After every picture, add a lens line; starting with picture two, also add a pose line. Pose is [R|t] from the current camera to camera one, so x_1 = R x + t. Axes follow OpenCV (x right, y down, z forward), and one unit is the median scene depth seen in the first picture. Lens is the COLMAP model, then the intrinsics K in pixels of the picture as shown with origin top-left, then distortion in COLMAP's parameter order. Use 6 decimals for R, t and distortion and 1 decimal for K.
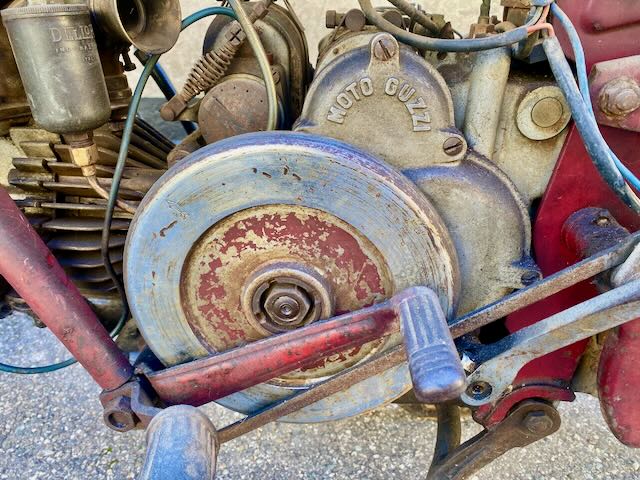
lens RADIAL K [[507.9, 0, 319.5], [0, 507.9, 238.1], [0, 0, 1]] dist [-0.002265, -0.000508]
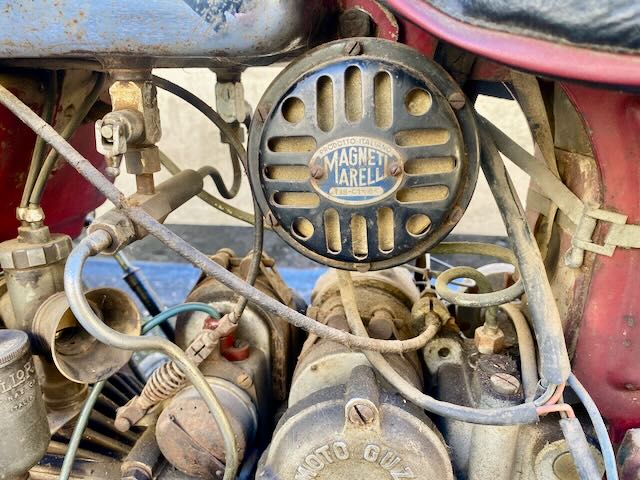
lens RADIAL K [[507.9, 0, 322.0], [0, 507.9, 237.6], [0, 0, 1]] dist [-0.002265, -0.000508]
pose [[0.997606, 0.017493, -0.066901, 0.109117], [-0.029068, 0.983927, -0.176192, -0.481348], [0.062743, 0.177715, 0.982080, 0.135909]]
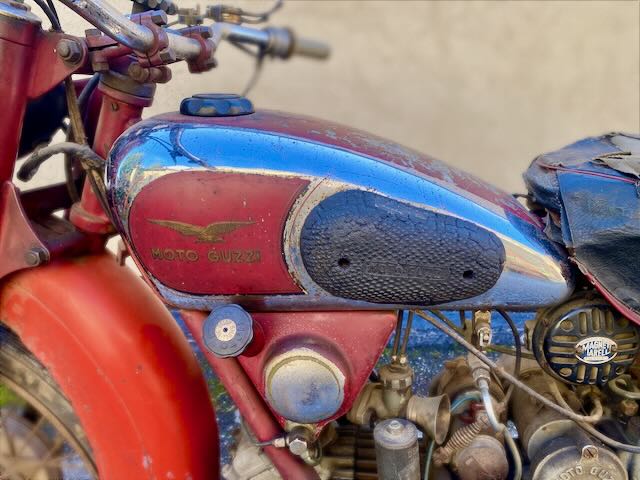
lens RADIAL K [[507.9, 0, 316.4], [0, 507.9, 239.7], [0, 0, 1]] dist [-0.002265, -0.000508]
pose [[0.997050, -0.040754, -0.065048, -0.641008], [0.026314, 0.977540, -0.209100, -0.714854], [0.072109, 0.206771, 0.975728, -0.891101]]
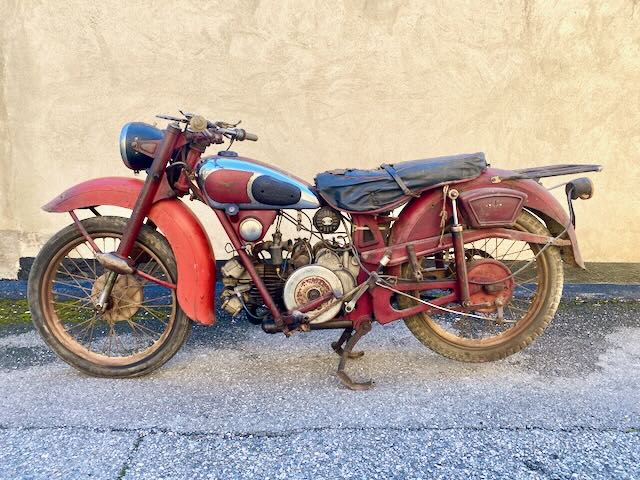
lens RADIAL K [[507.9, 0, 319.2], [0, 507.9, 233.4], [0, 0, 1]] dist [-0.002265, -0.000508]
pose [[0.993280, -0.019488, 0.114080, -0.684806], [0.056810, 0.940893, -0.333905, 1.479835], [-0.100830, 0.338142, 0.935678, -4.852618]]
